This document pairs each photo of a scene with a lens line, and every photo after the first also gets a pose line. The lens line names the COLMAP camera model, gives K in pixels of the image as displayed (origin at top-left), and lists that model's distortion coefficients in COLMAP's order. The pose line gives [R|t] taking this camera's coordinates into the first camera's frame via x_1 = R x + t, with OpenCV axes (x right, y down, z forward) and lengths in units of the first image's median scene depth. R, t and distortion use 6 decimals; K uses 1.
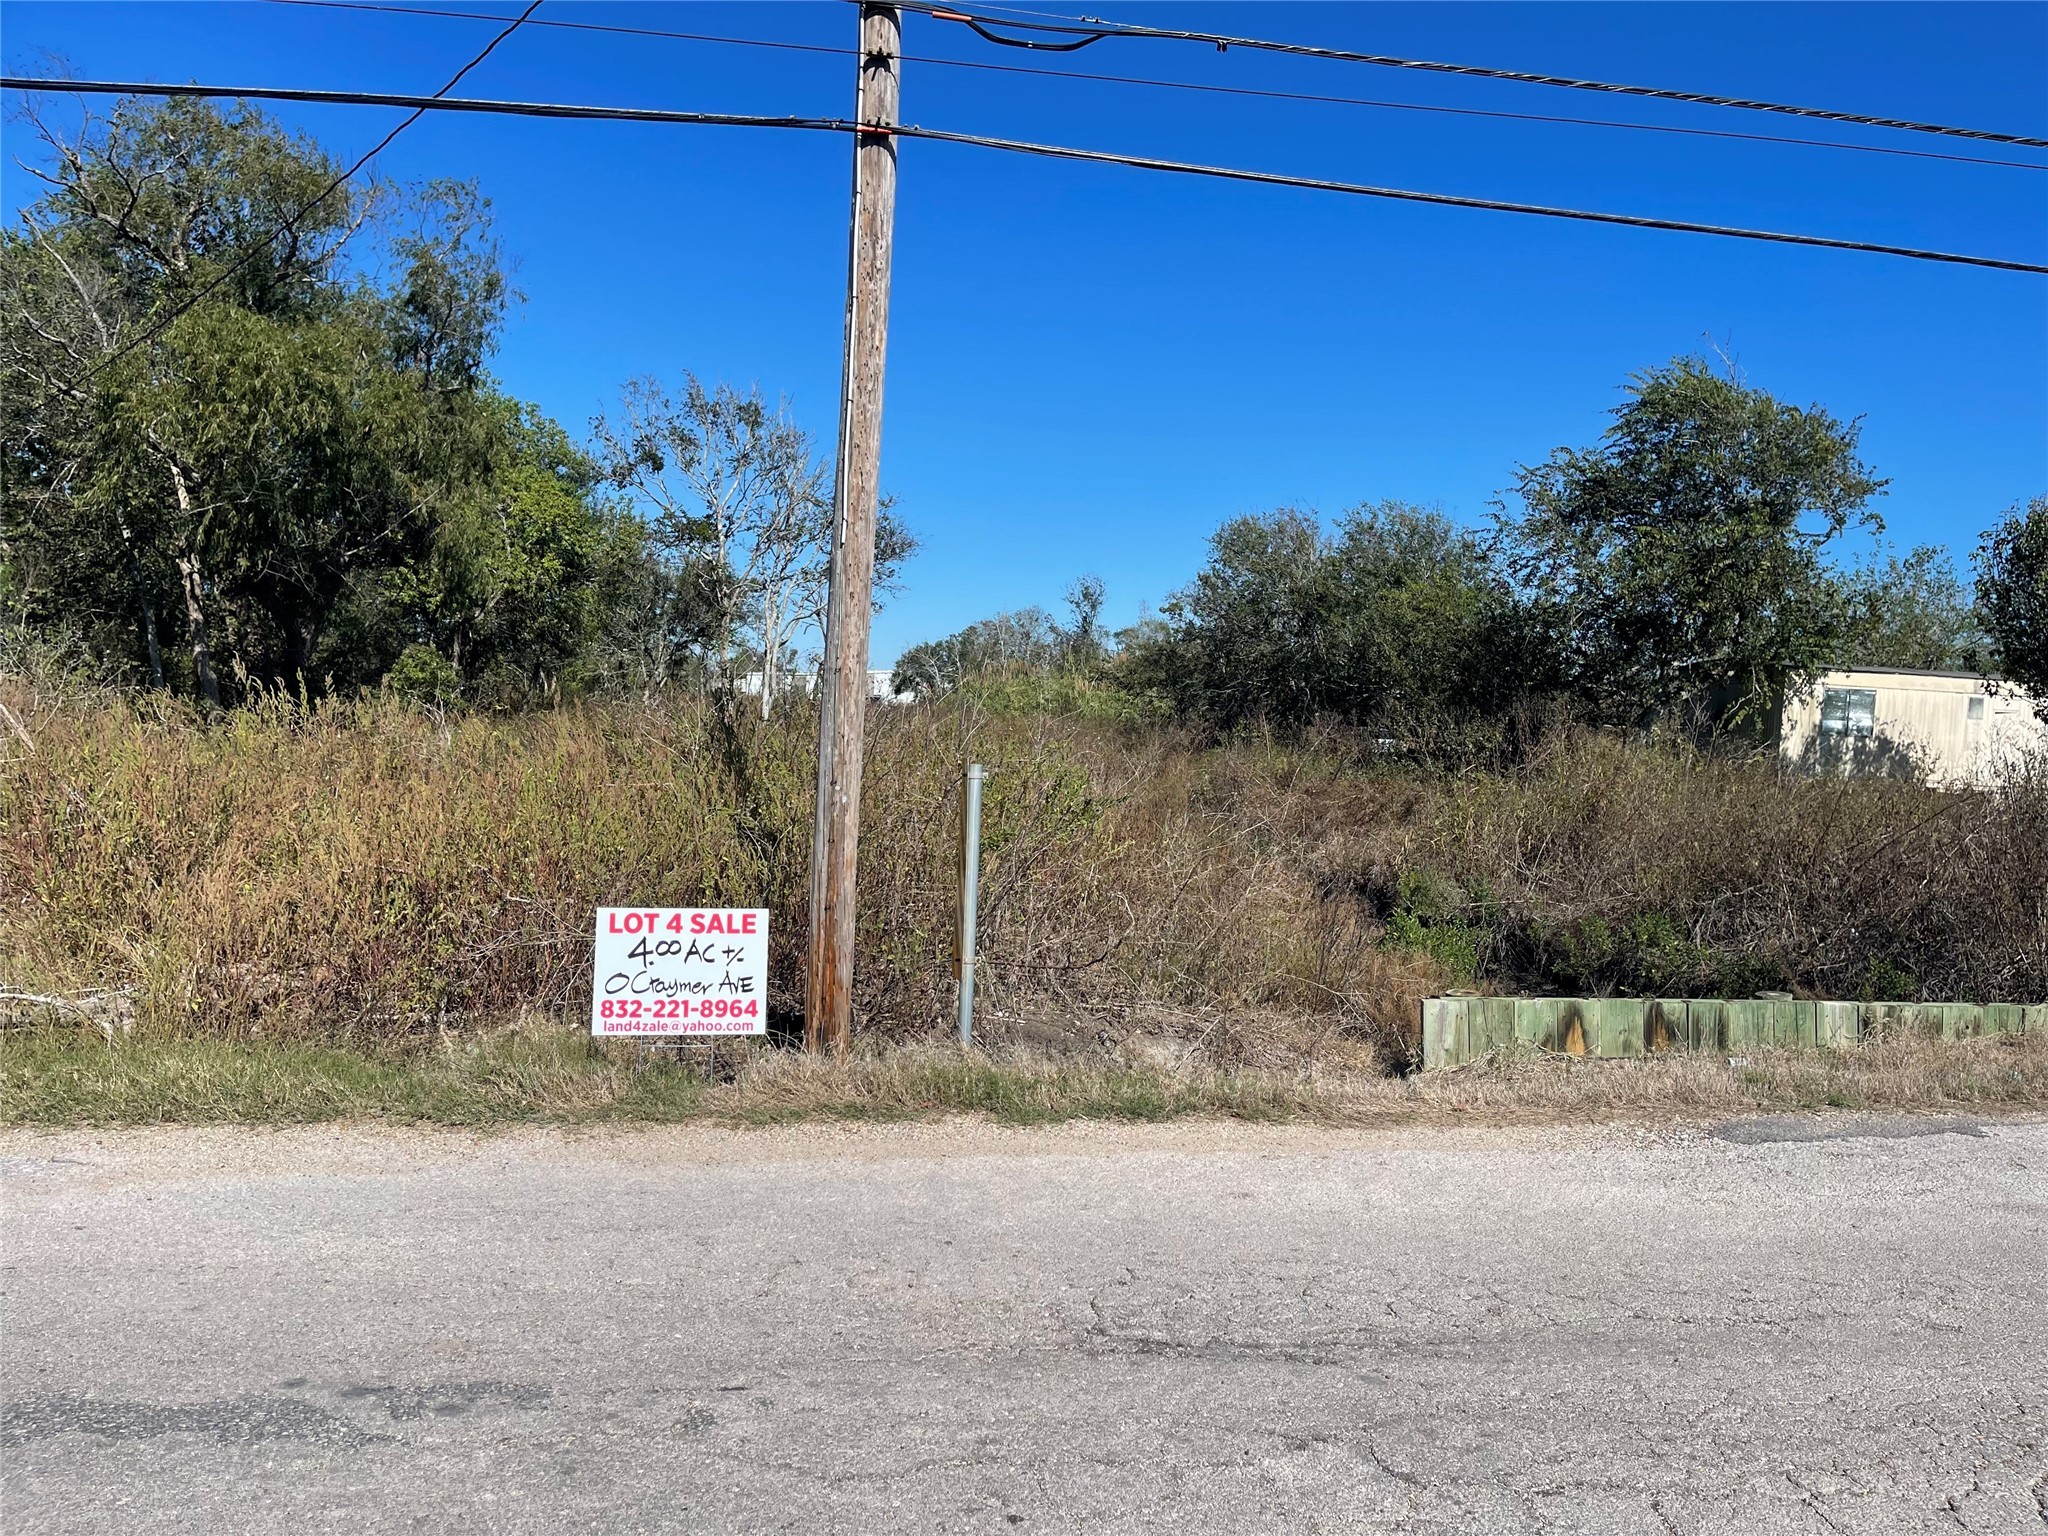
lens RADIAL K [[1546.4, 0, 1039.3], [0, 1546.4, 784.8], [0, 0, 1]] dist [0.072500, -0.094036]
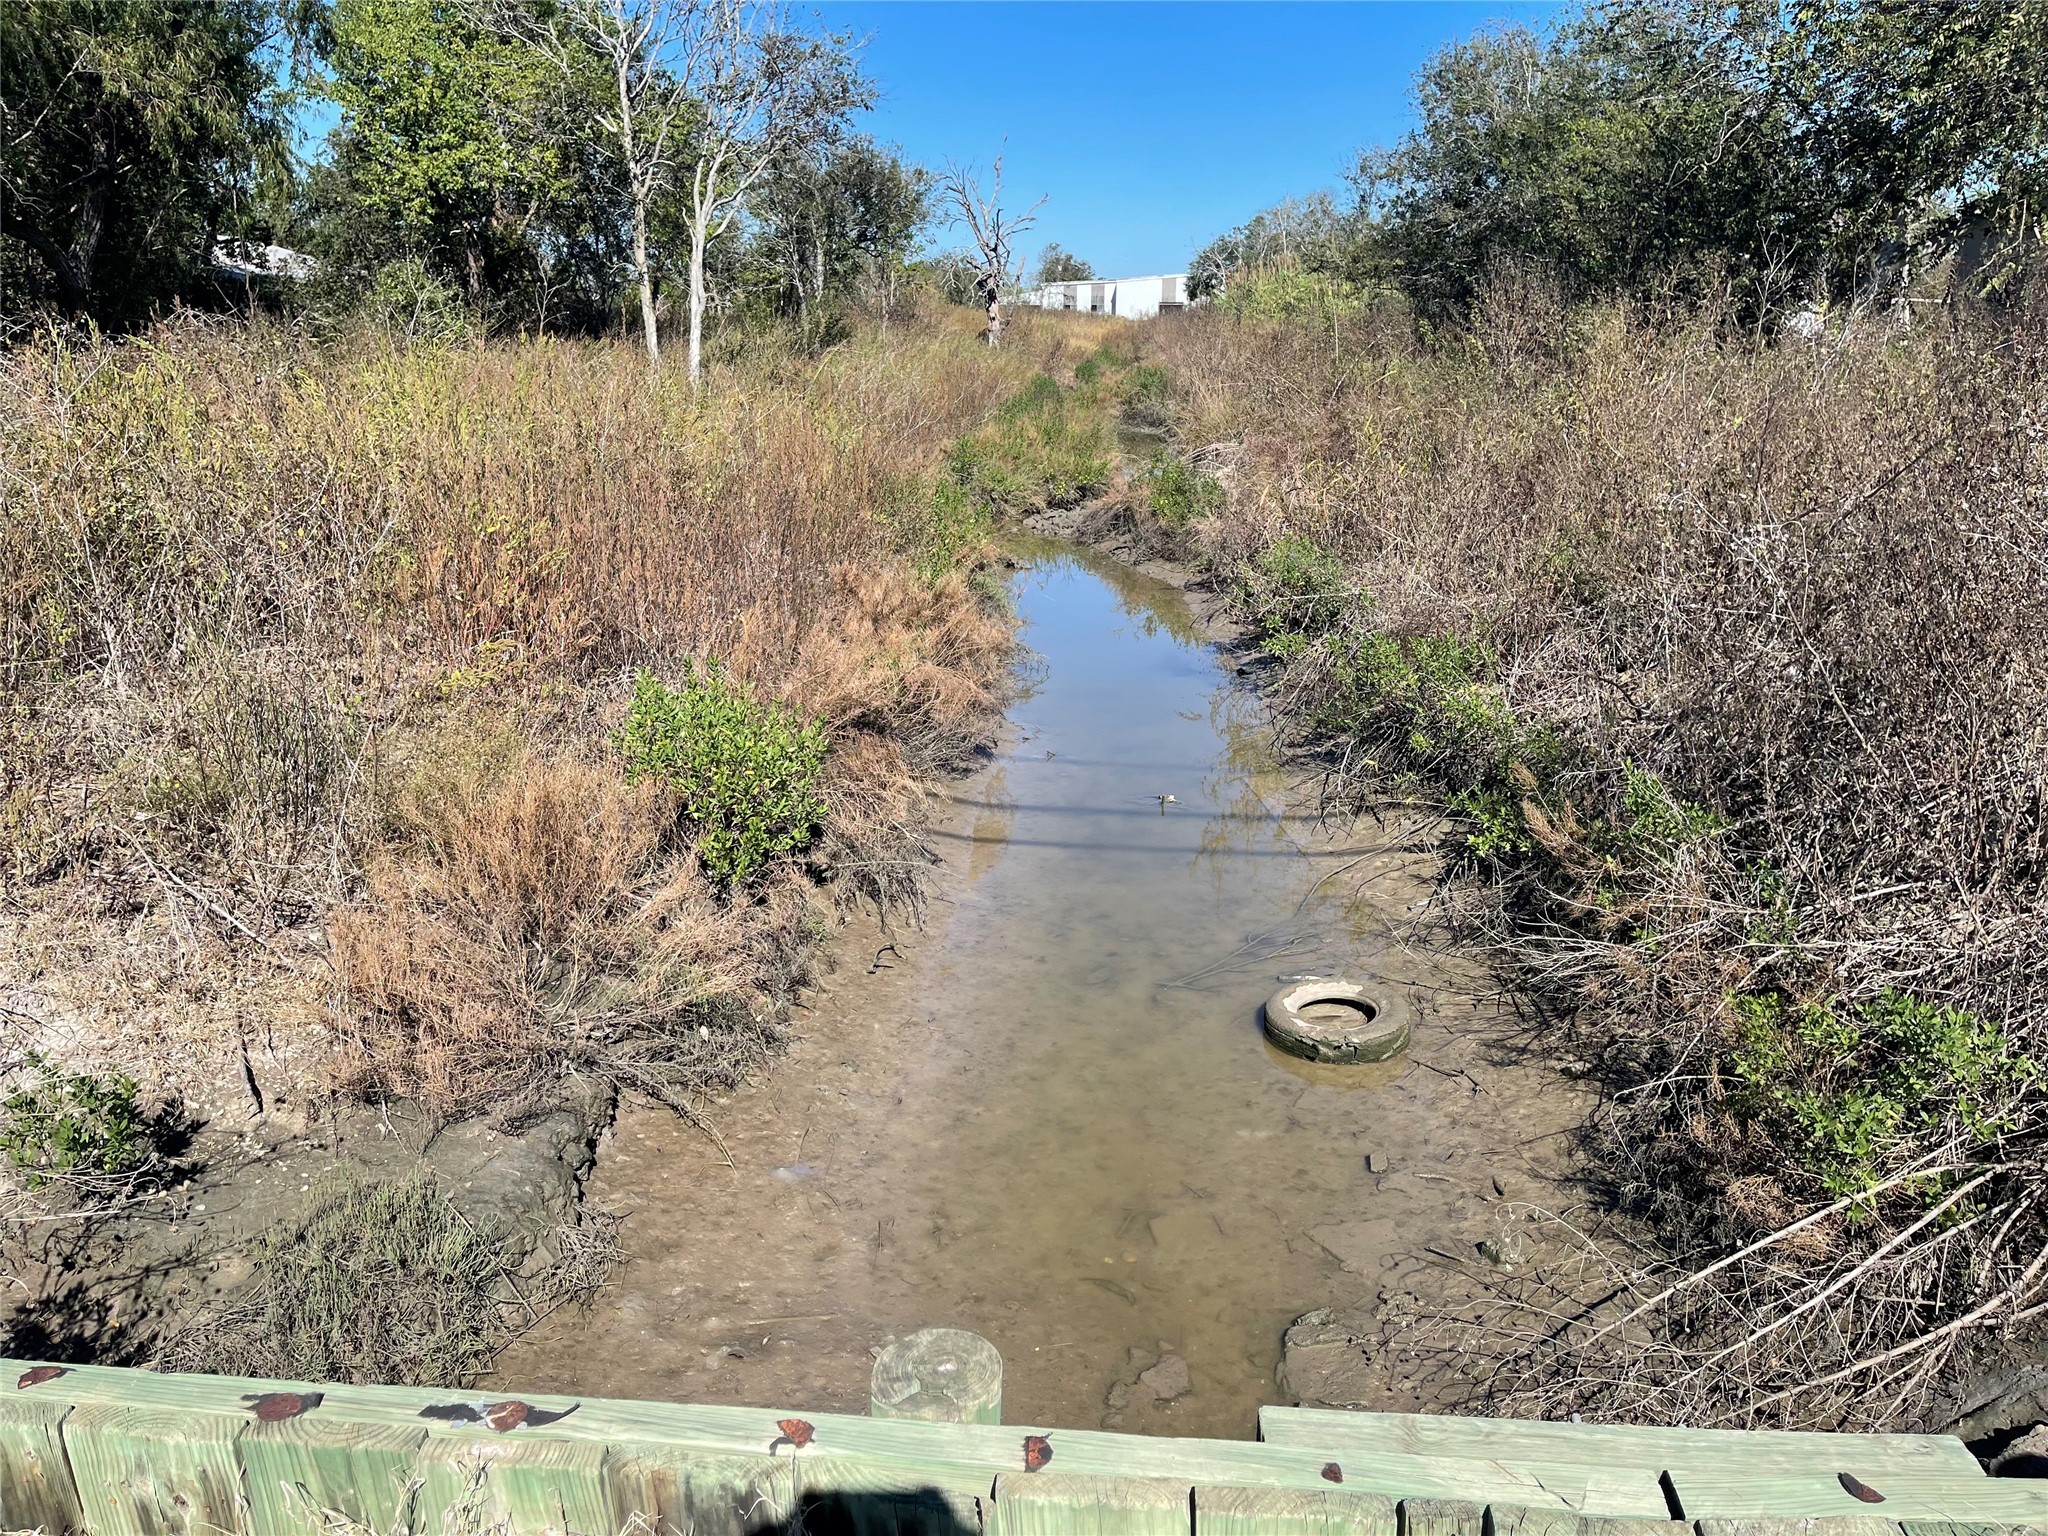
lens RADIAL K [[1546.4, 0, 1012.5], [0, 1546.4, 777.8], [0, 0, 1]] dist [0.072500, -0.094036]
pose [[0.970385, 0.032579, -0.239355, 0.588869], [0.024603, 0.972381, 0.232097, -0.005616], [0.240306, -0.231113, 0.942783, 0.633363]]
